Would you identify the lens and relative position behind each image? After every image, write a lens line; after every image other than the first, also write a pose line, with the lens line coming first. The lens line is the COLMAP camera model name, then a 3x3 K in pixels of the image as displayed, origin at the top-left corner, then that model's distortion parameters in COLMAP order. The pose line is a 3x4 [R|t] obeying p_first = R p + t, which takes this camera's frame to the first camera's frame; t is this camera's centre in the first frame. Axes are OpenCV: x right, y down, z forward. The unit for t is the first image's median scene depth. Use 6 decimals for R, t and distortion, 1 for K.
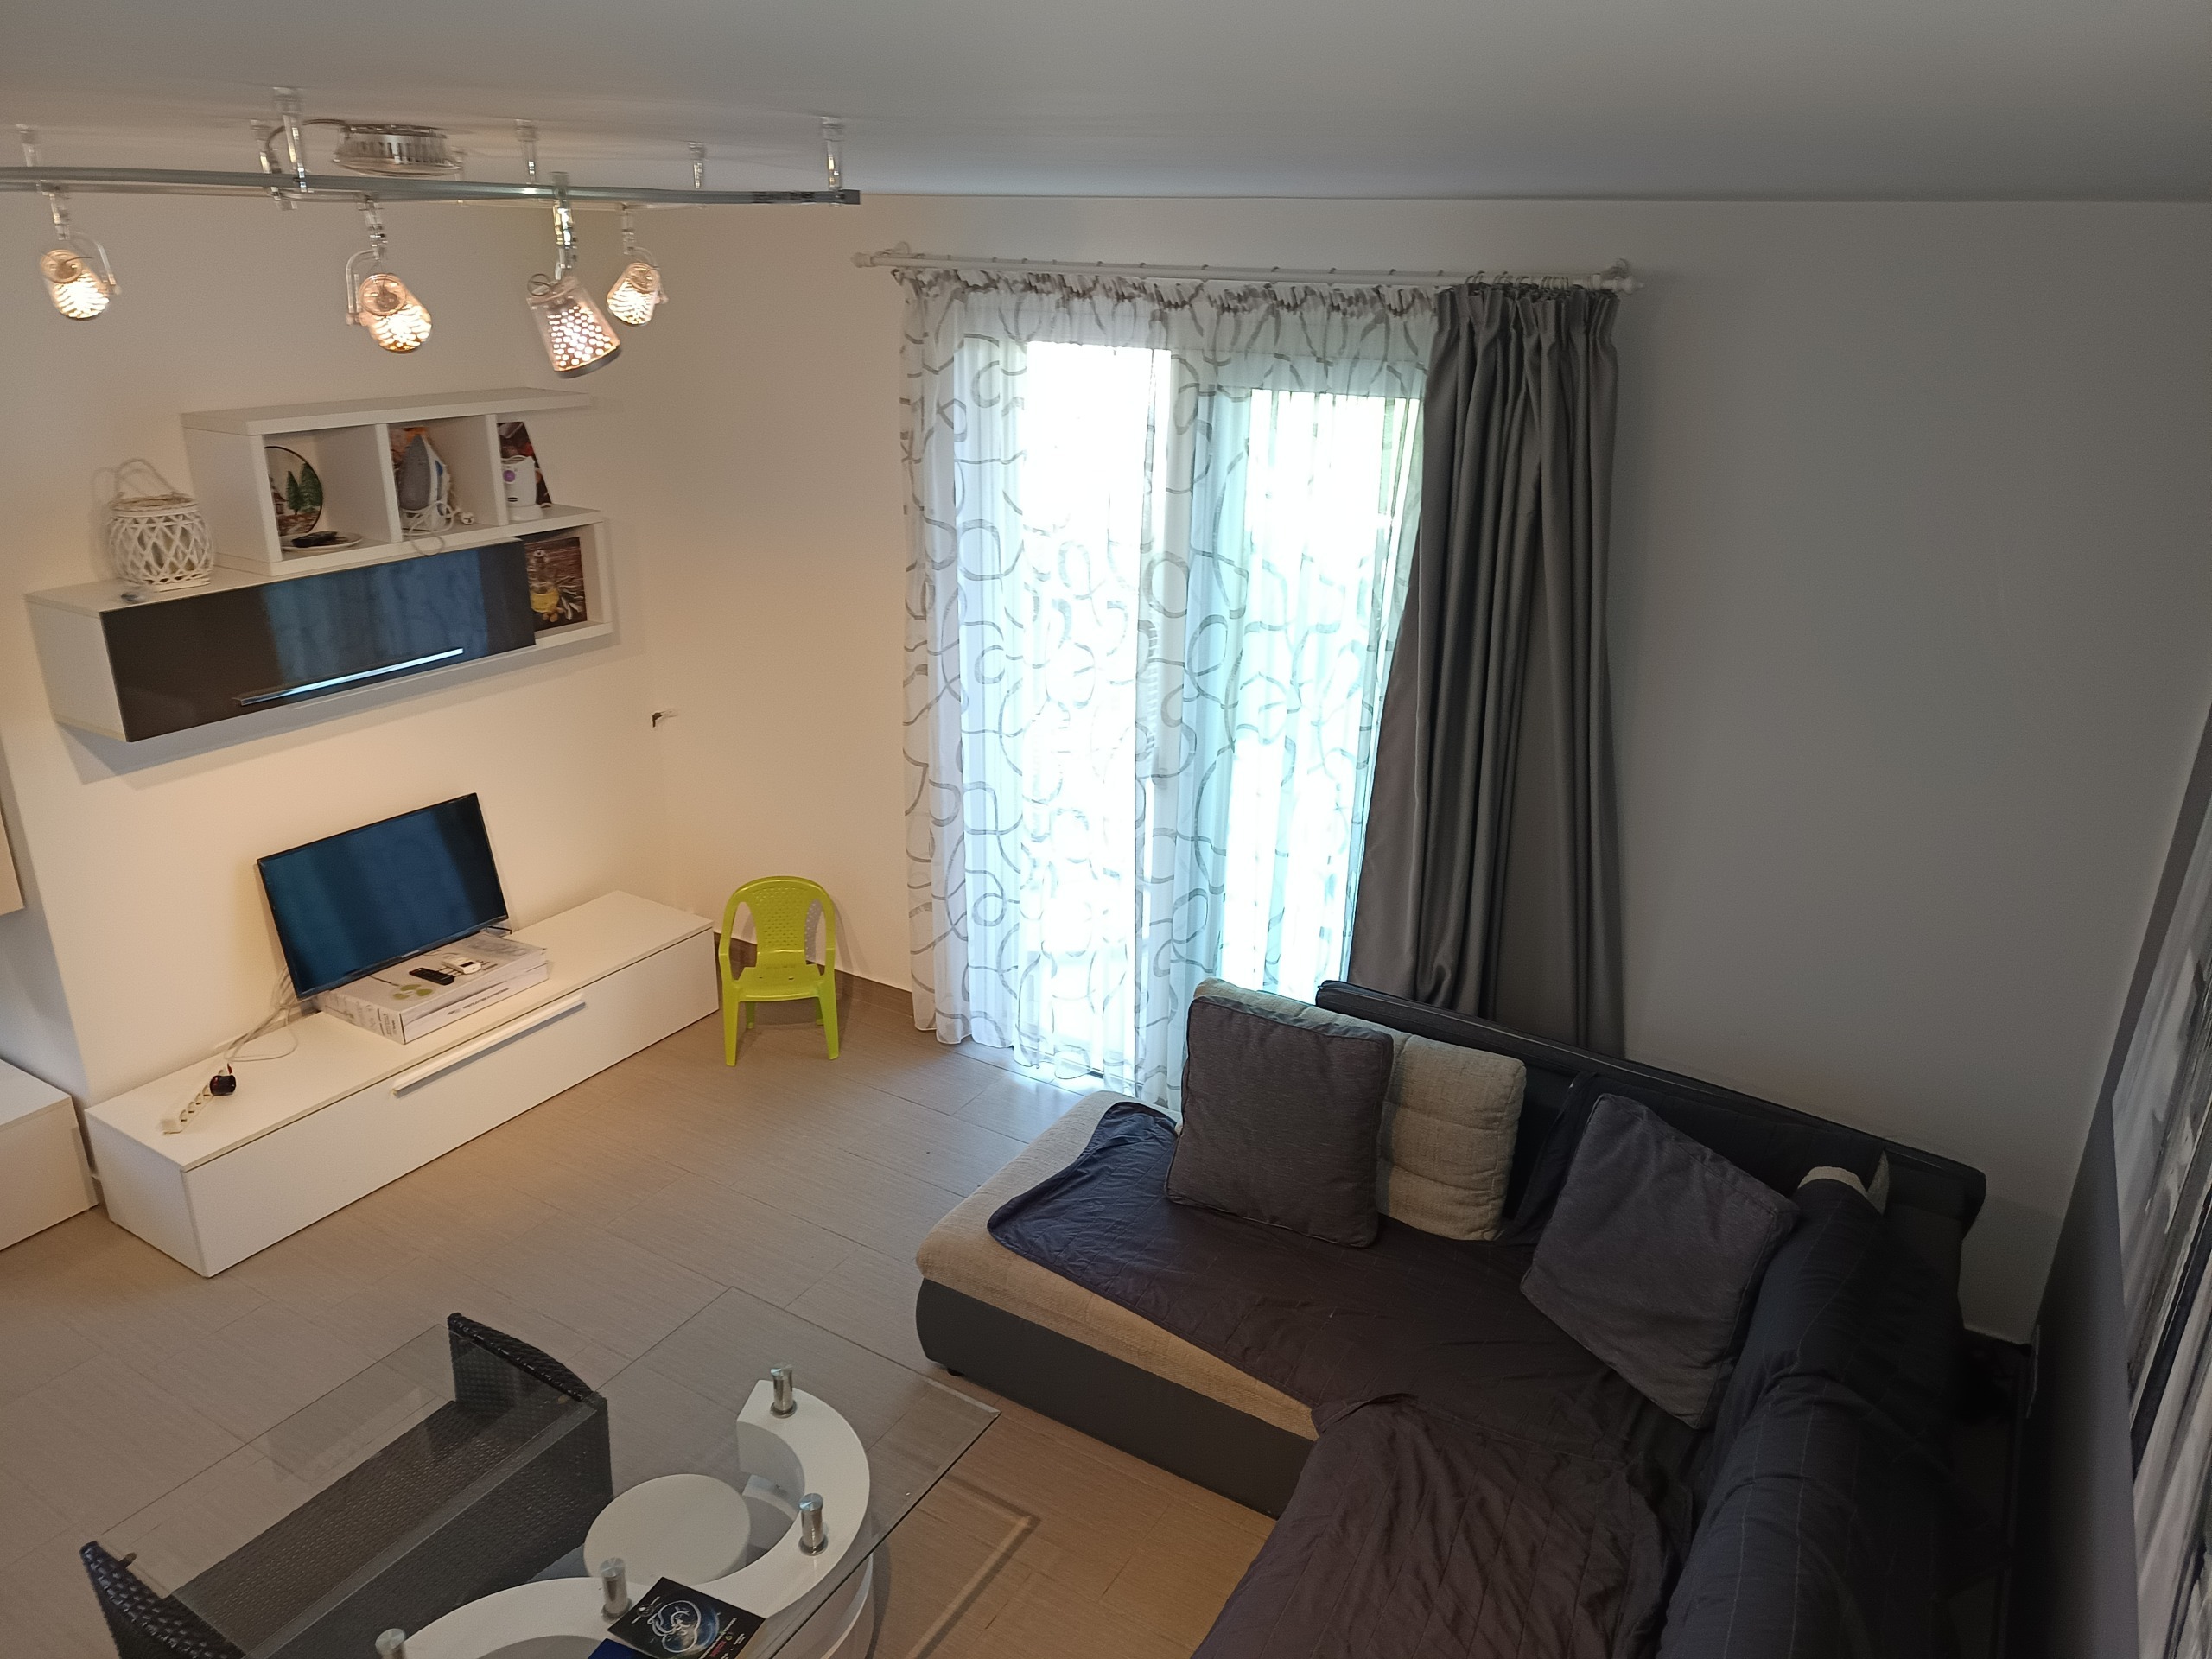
lens RADIAL K [[1530.8, 0, 1078.0], [0, 1530.8, 825.6], [0, 0, 1]] dist [0.053867, -0.066180]
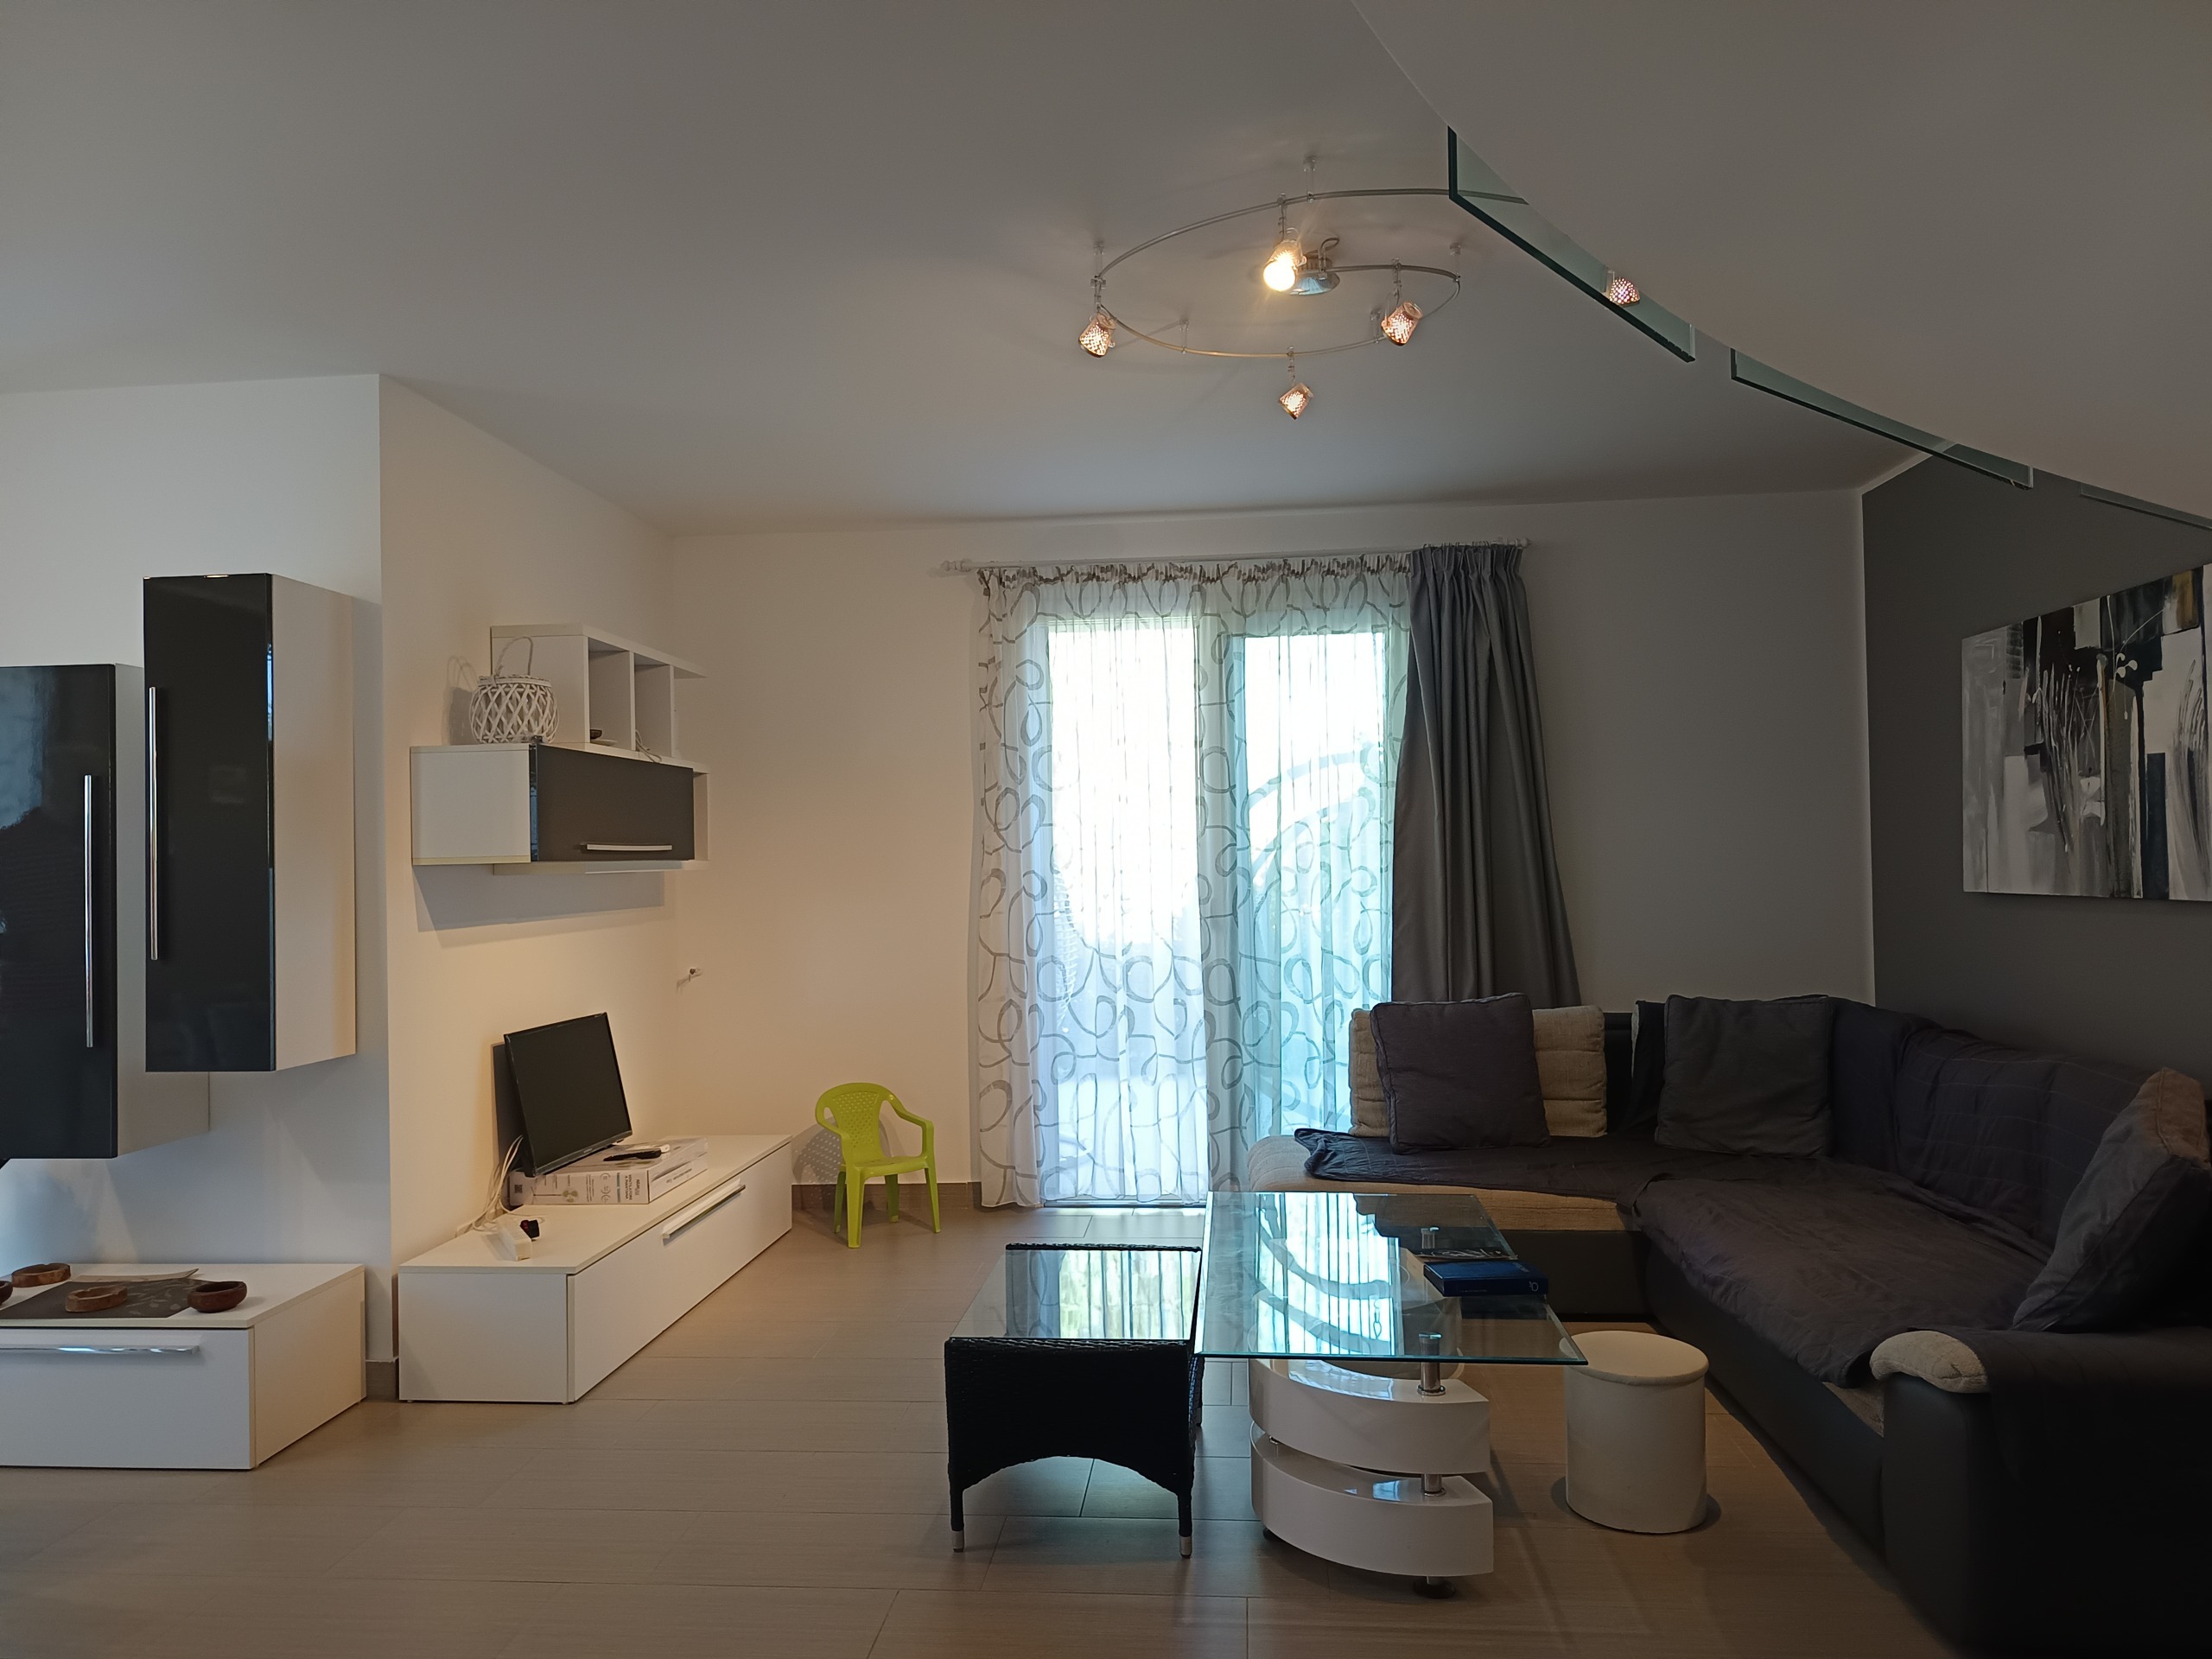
lens RADIAL K [[1530.8, 0, 1074.8], [0, 1530.8, 827.5], [0, 0, 1]] dist [0.053867, -0.066180]
pose [[0.899488, -0.025748, 0.436186, -0.686982], [0.187323, 0.924595, -0.331714, 0.336720], [-0.394754, 0.380081, 0.836485, -0.085616]]
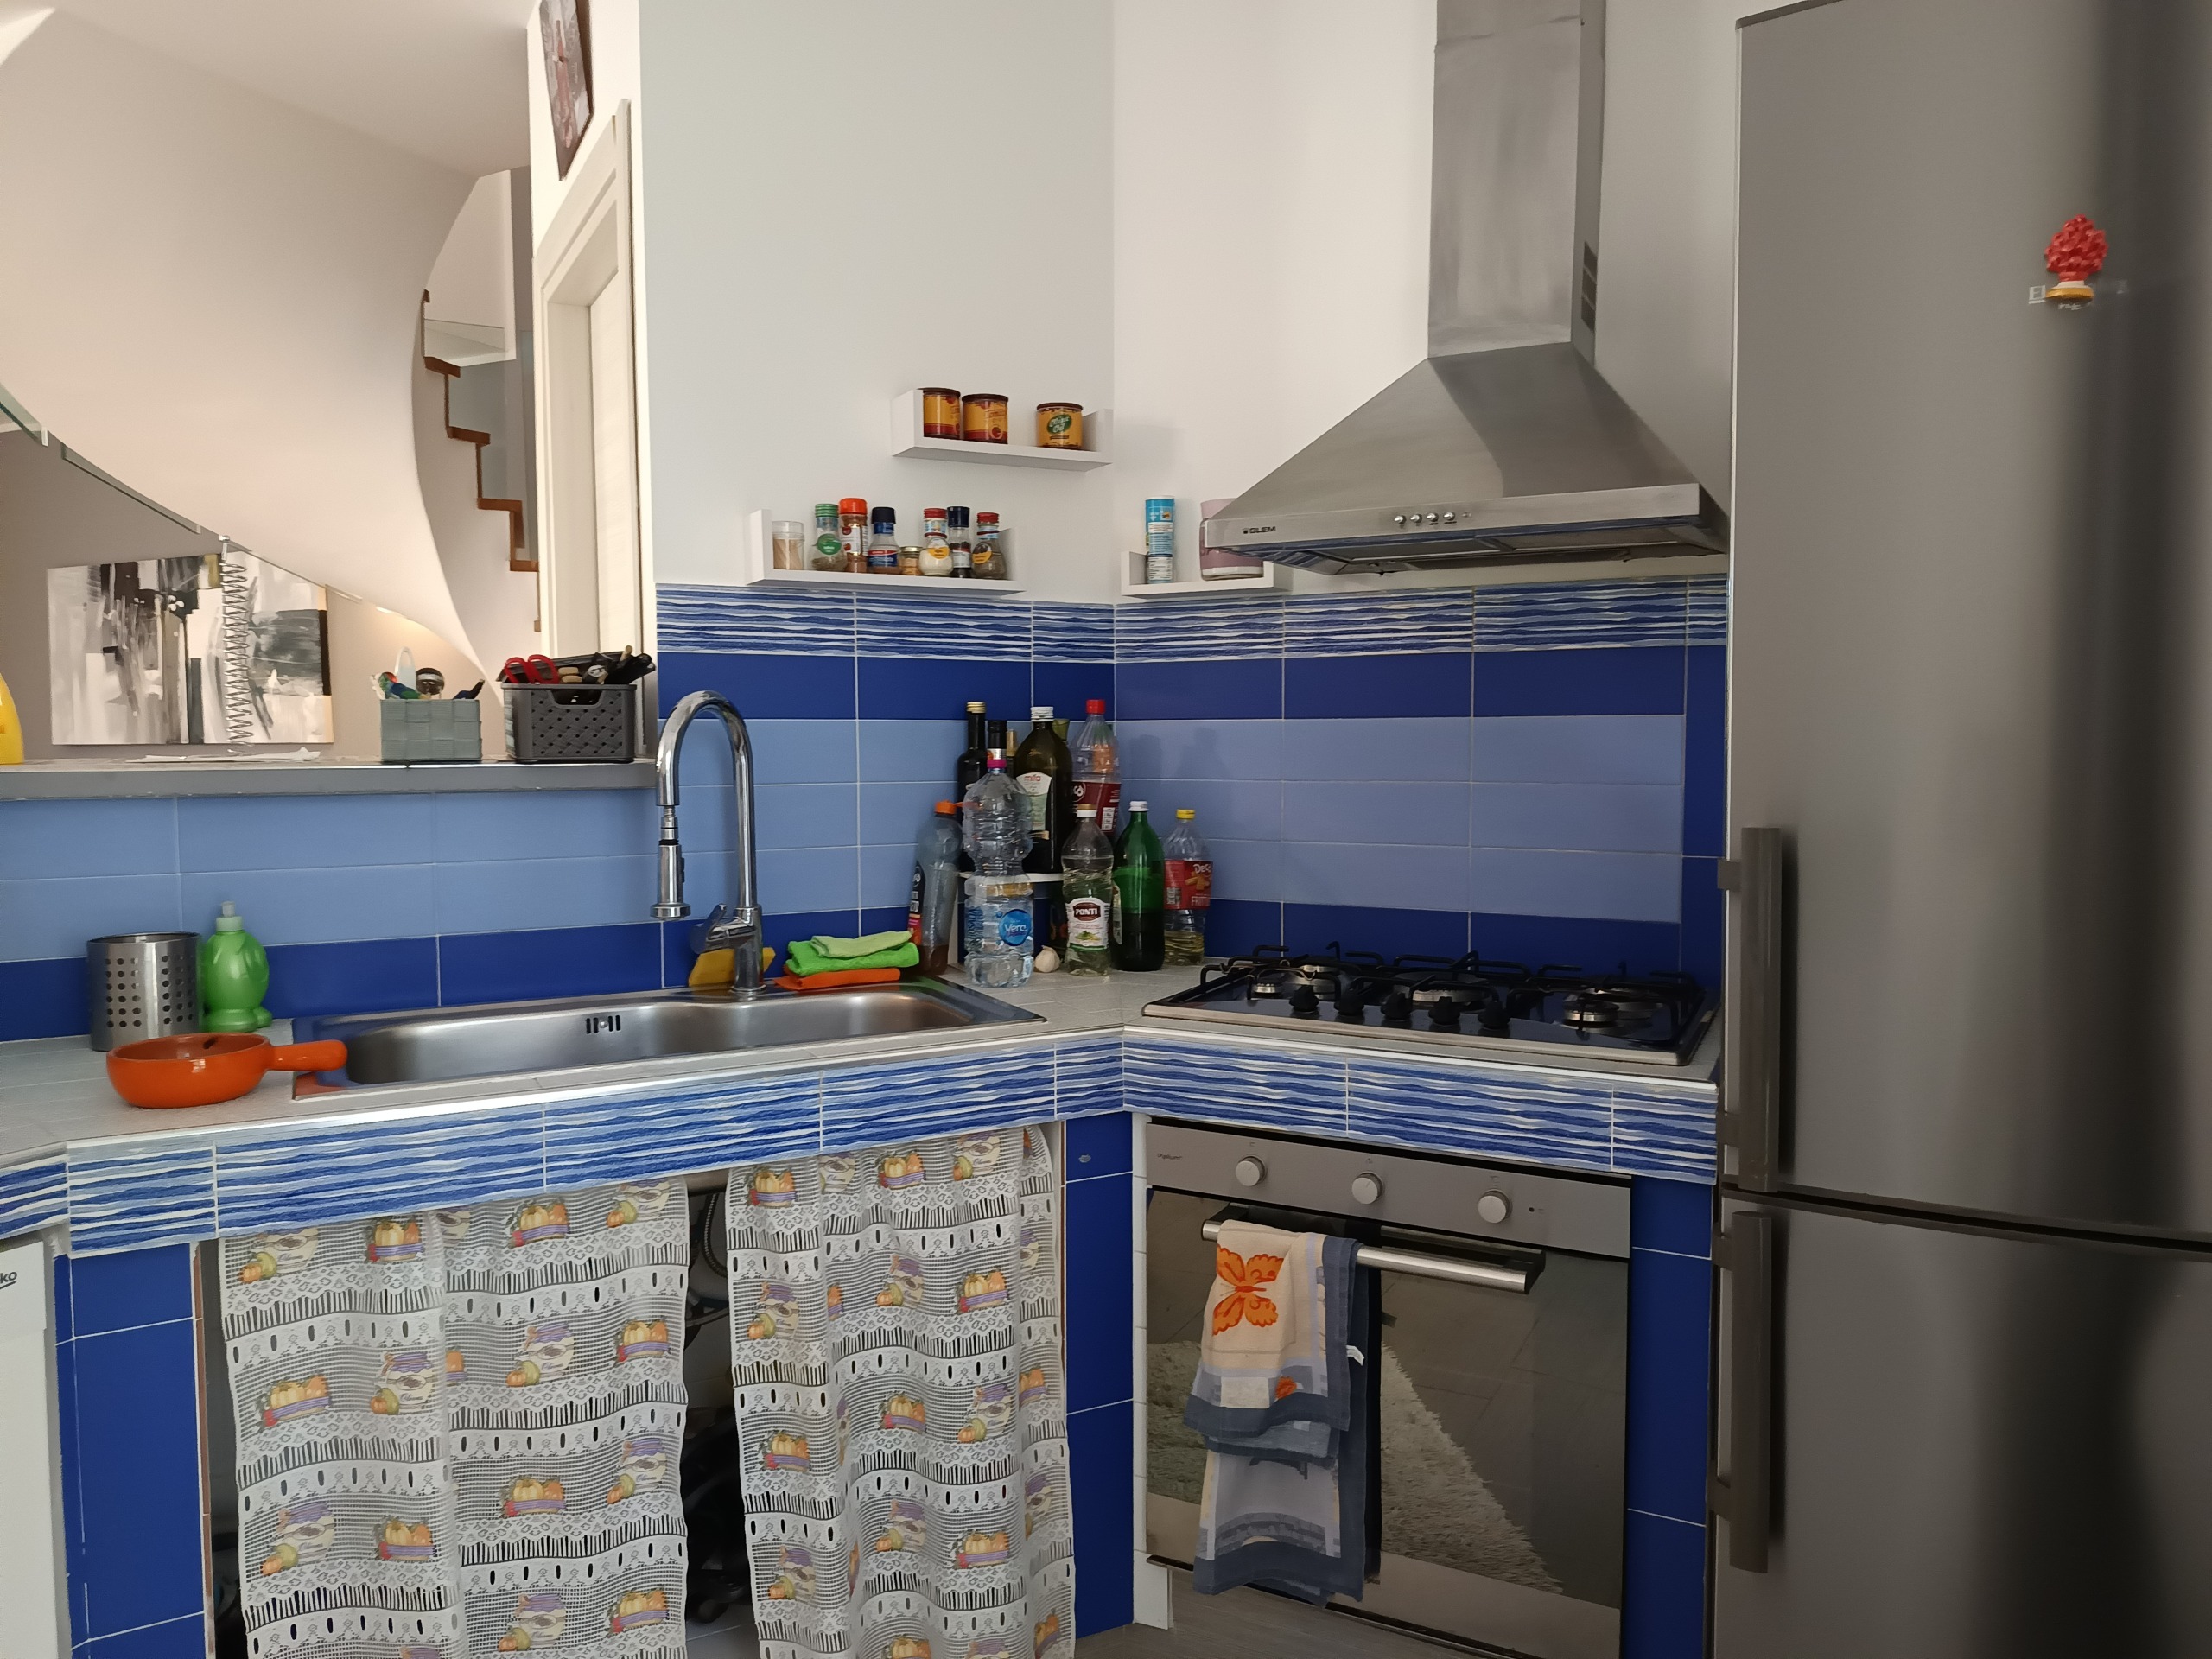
lens RADIAL K [[1530.8, 0, 1118.0], [0, 1530.8, 839.2], [0, 0, 1]] dist [0.053867, -0.066180]
pose [[-0.102540, -0.086850, 0.990930, -1.390283], [0.355648, 0.927134, 0.118060, 0.431803], [-0.928978, 0.364528, -0.064180, -0.294017]]
